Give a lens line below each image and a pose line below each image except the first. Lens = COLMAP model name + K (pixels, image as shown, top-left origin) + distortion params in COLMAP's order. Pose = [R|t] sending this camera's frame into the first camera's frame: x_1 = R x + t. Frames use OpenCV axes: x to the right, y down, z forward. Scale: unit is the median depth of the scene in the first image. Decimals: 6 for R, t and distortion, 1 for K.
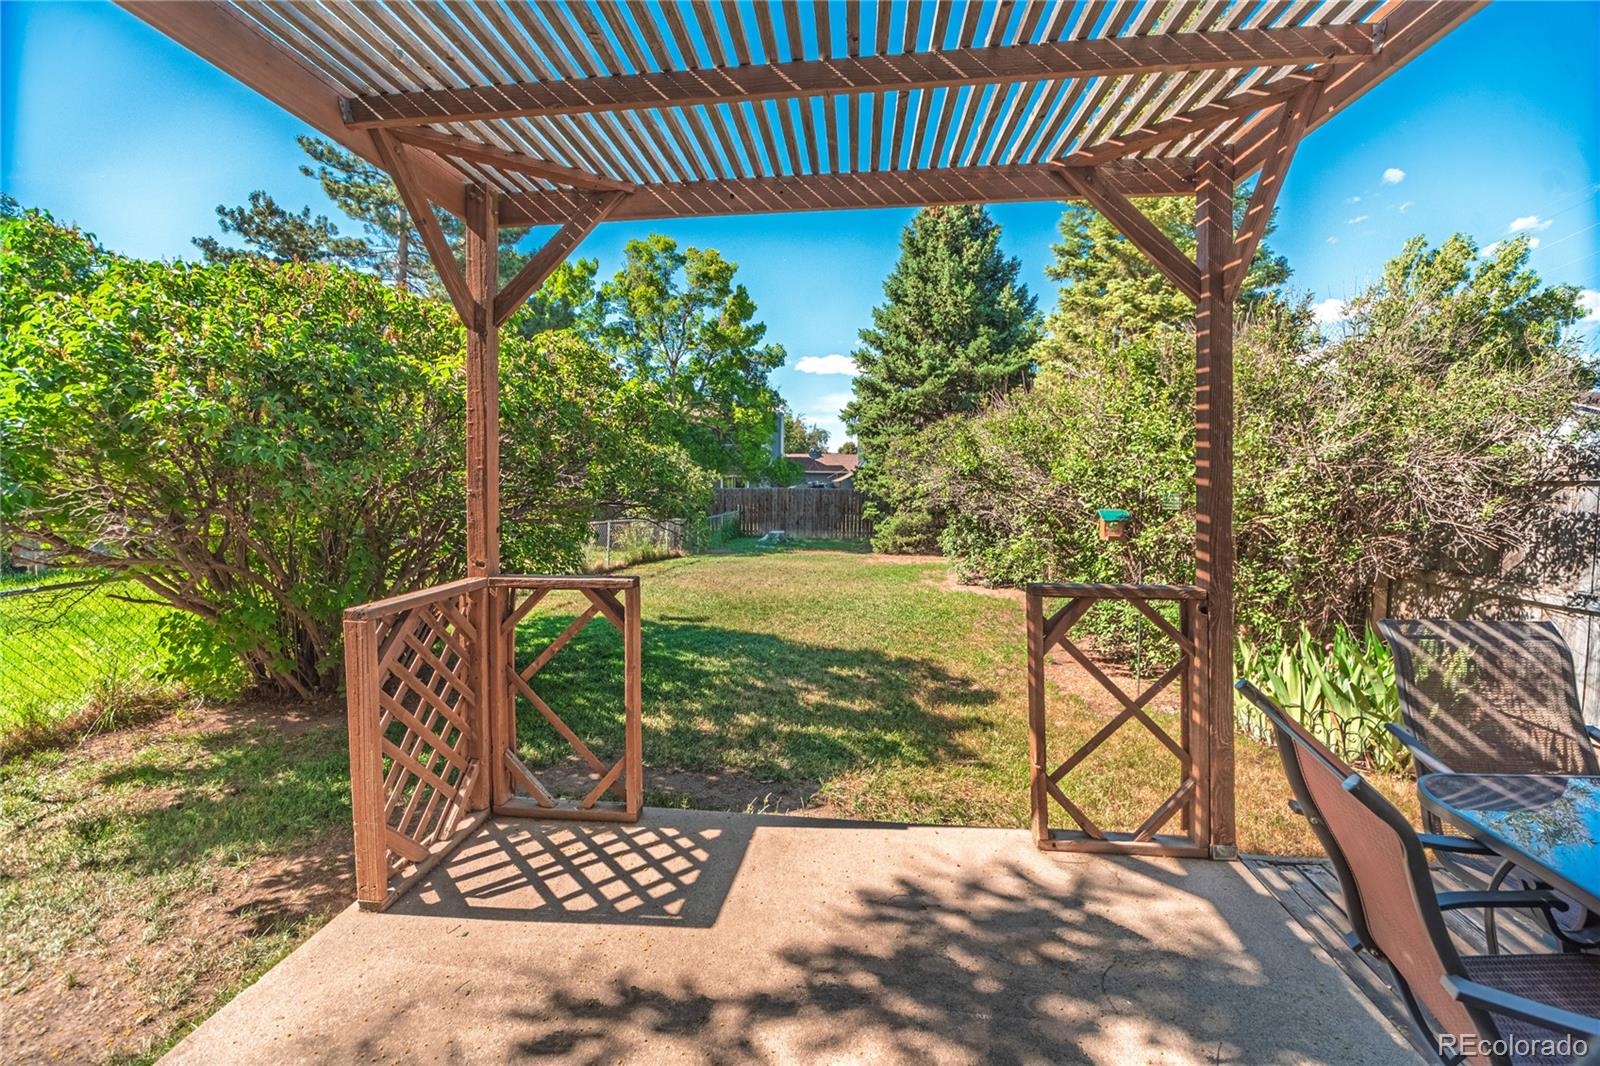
lens RADIAL K [[652.0, 0, 804.0], [0, 652.0, 494.4], [0, 0, 1]] dist [0.016045, -0.020648]
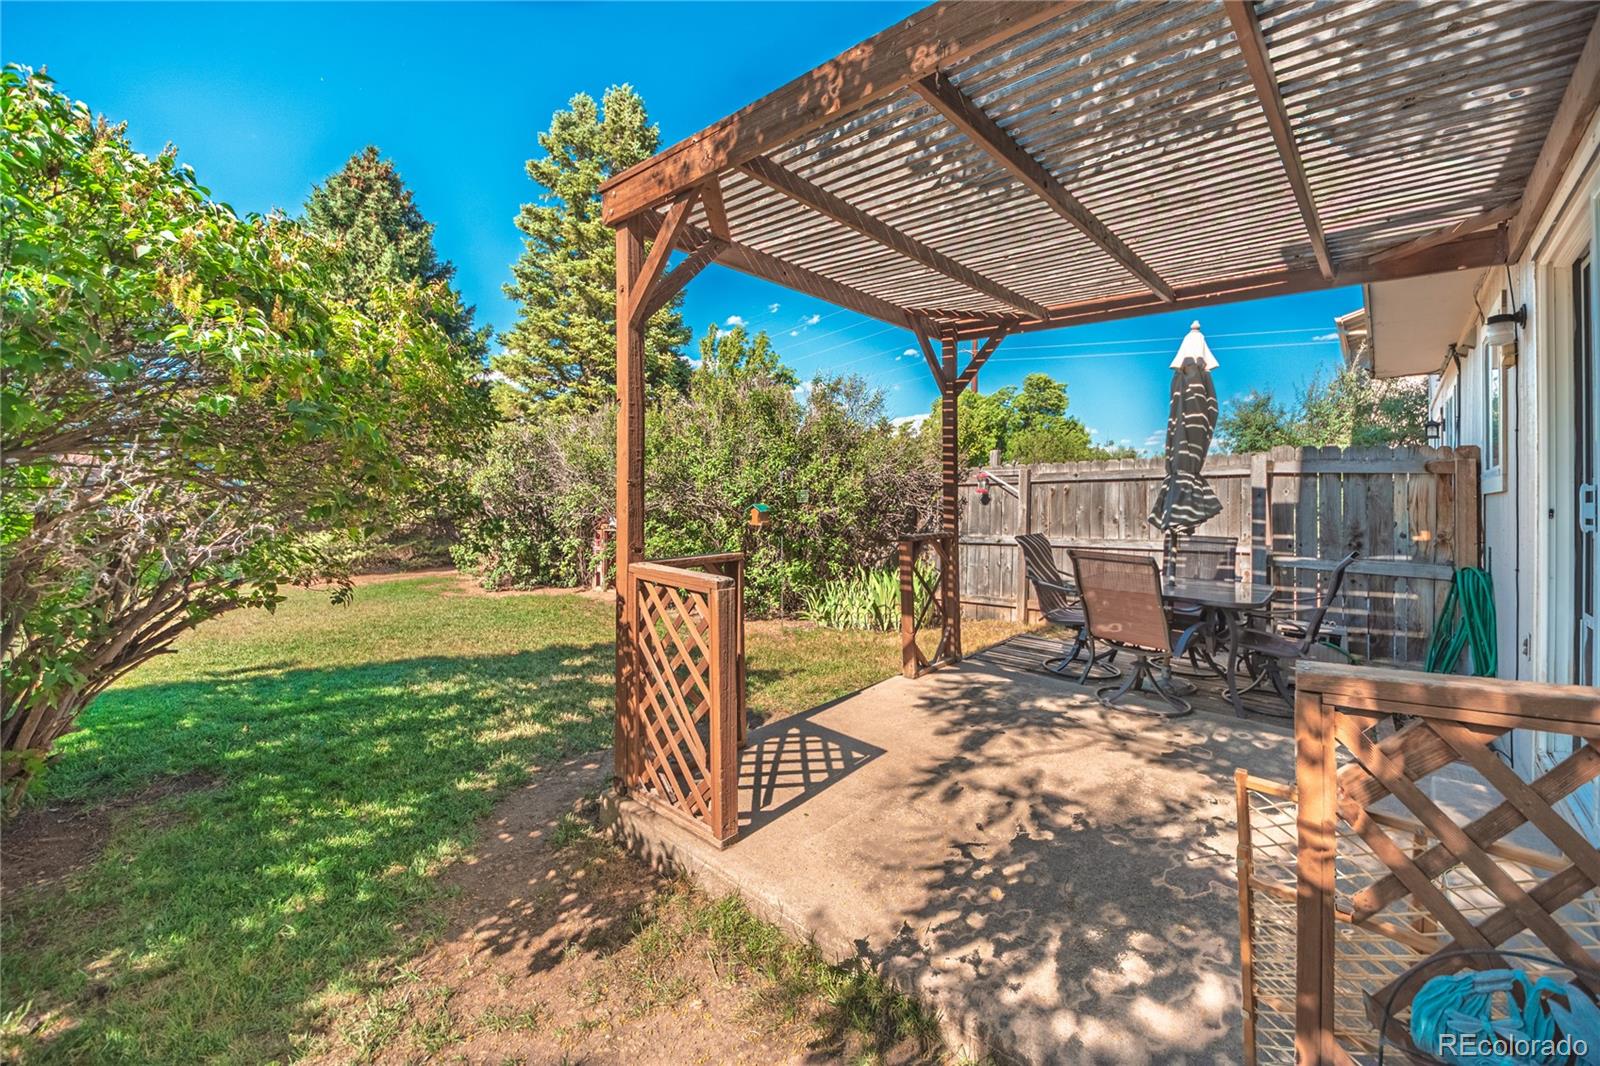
lens RADIAL K [[634.4, 0, 799.3], [0, 634.4, 495.8], [0, 0, 1]] dist [0.033938, -0.017572]
pose [[0.585762, -0.005113, 0.810467, -0.217661], [0.018294, 0.999809, -0.006914, 0.005245], [-0.810277, 0.018877, 0.585743, 0.033611]]
